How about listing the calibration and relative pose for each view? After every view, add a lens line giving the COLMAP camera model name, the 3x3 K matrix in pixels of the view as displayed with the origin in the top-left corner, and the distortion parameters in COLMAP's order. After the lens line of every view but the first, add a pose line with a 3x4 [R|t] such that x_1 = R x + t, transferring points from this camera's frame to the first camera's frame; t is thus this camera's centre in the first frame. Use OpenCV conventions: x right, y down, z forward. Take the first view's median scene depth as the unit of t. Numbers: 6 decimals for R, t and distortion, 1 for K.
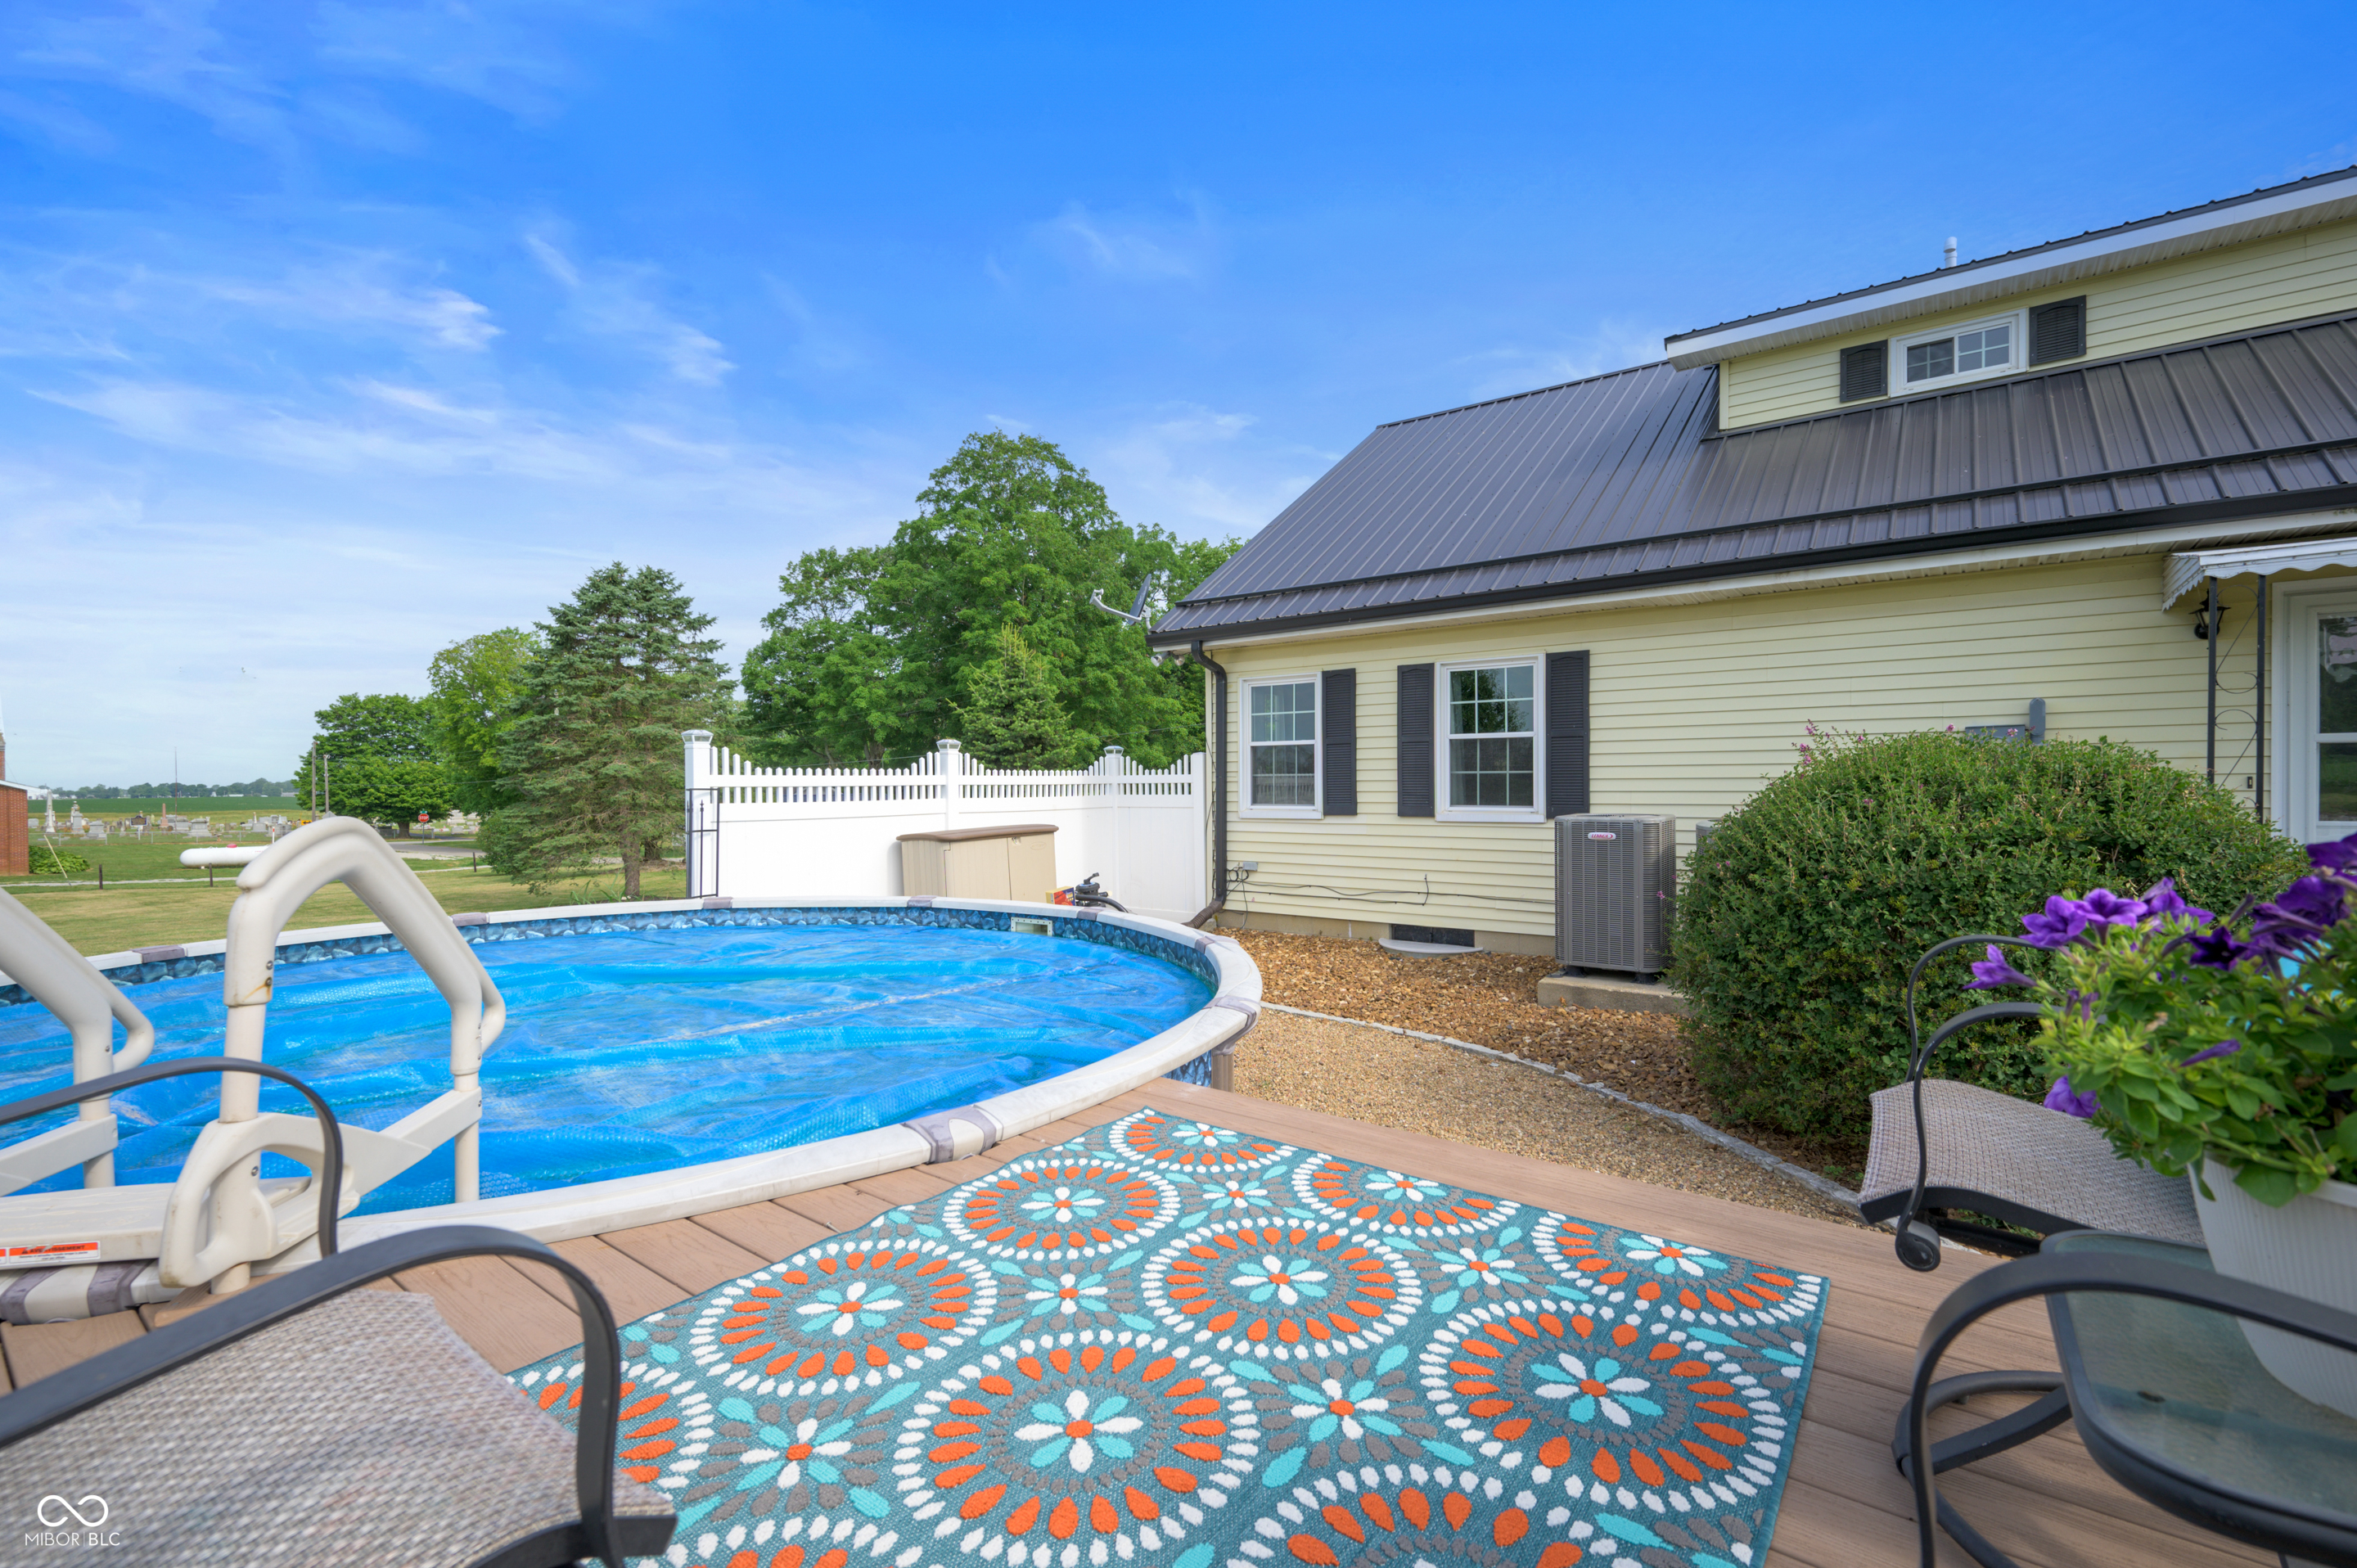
lens RADIAL K [[1074.2, 0, 1174.4], [0, 1074.2, 778.7], [0, 0, 1]] dist [-0.001659, -0.001879]
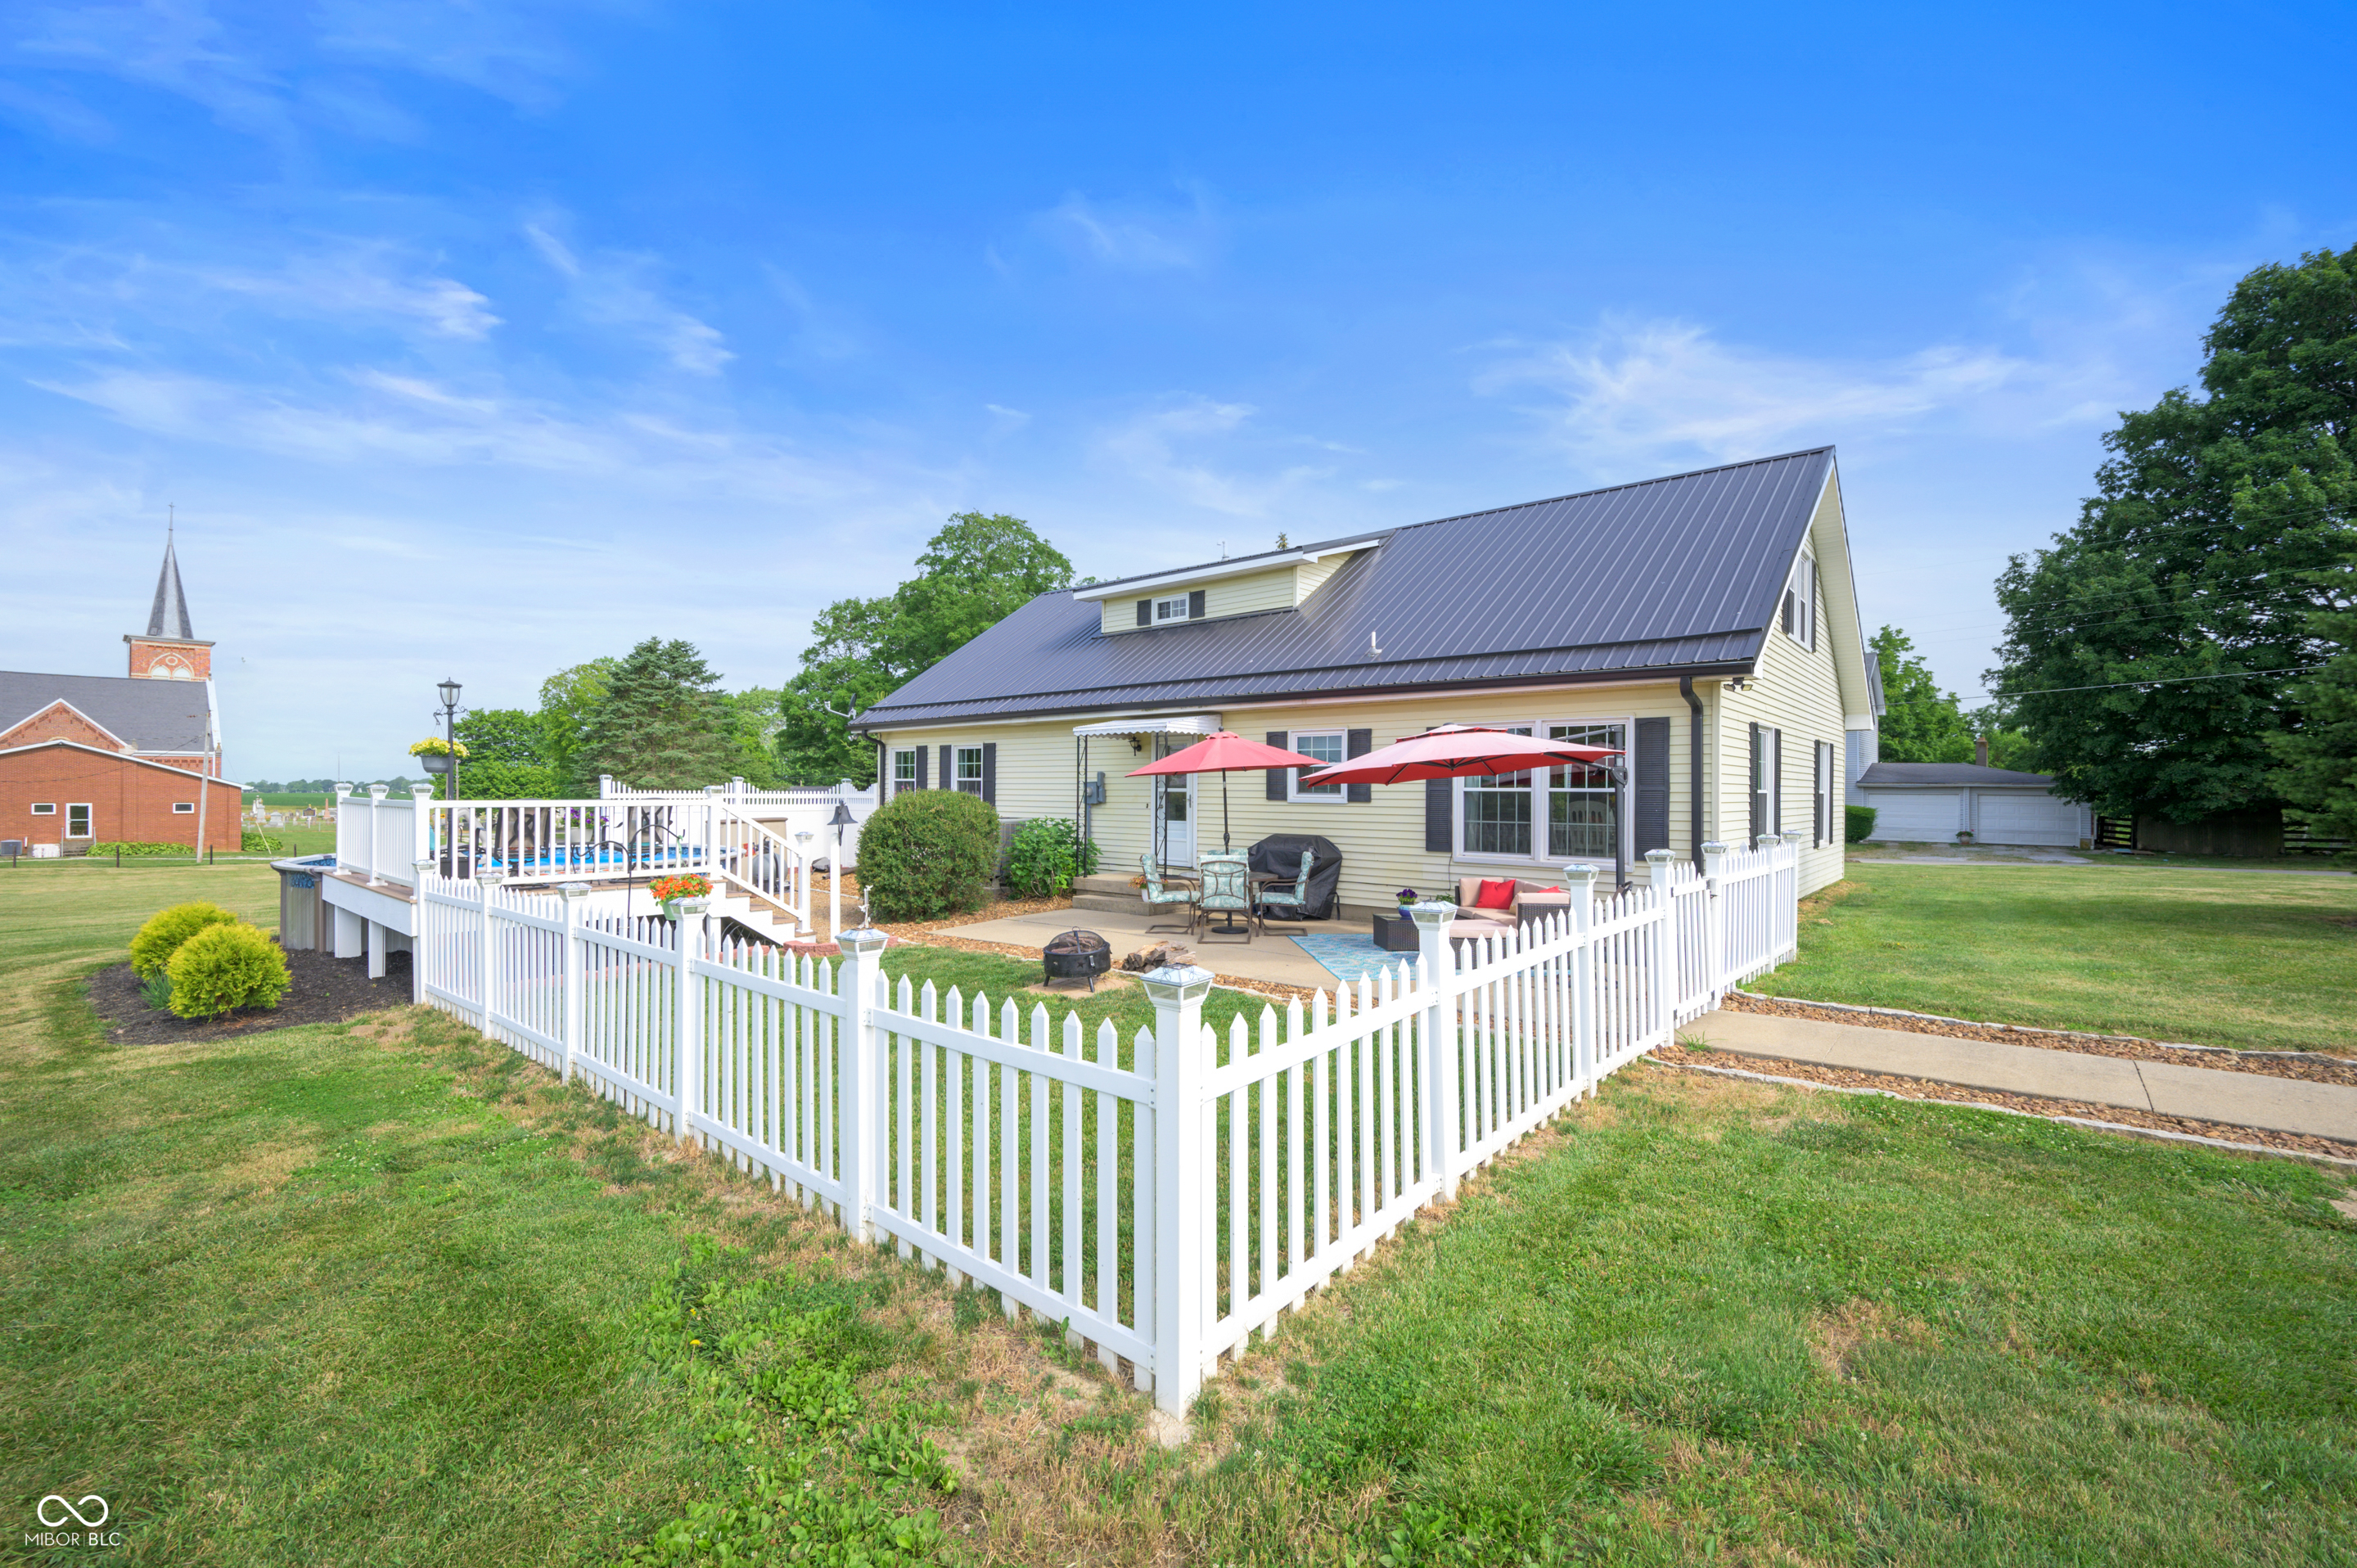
lens RADIAL K [[1016.3, 0, 1182.0], [0, 1016.3, 779.8], [0, 0, 1]] dist [0.000520, 0.000341]
pose [[0.998707, 0.010641, -0.049713, 0.164767], [-0.010895, 0.999929, -0.004828, -0.006542], [0.049658, 0.005363, 0.998752, -0.209224]]
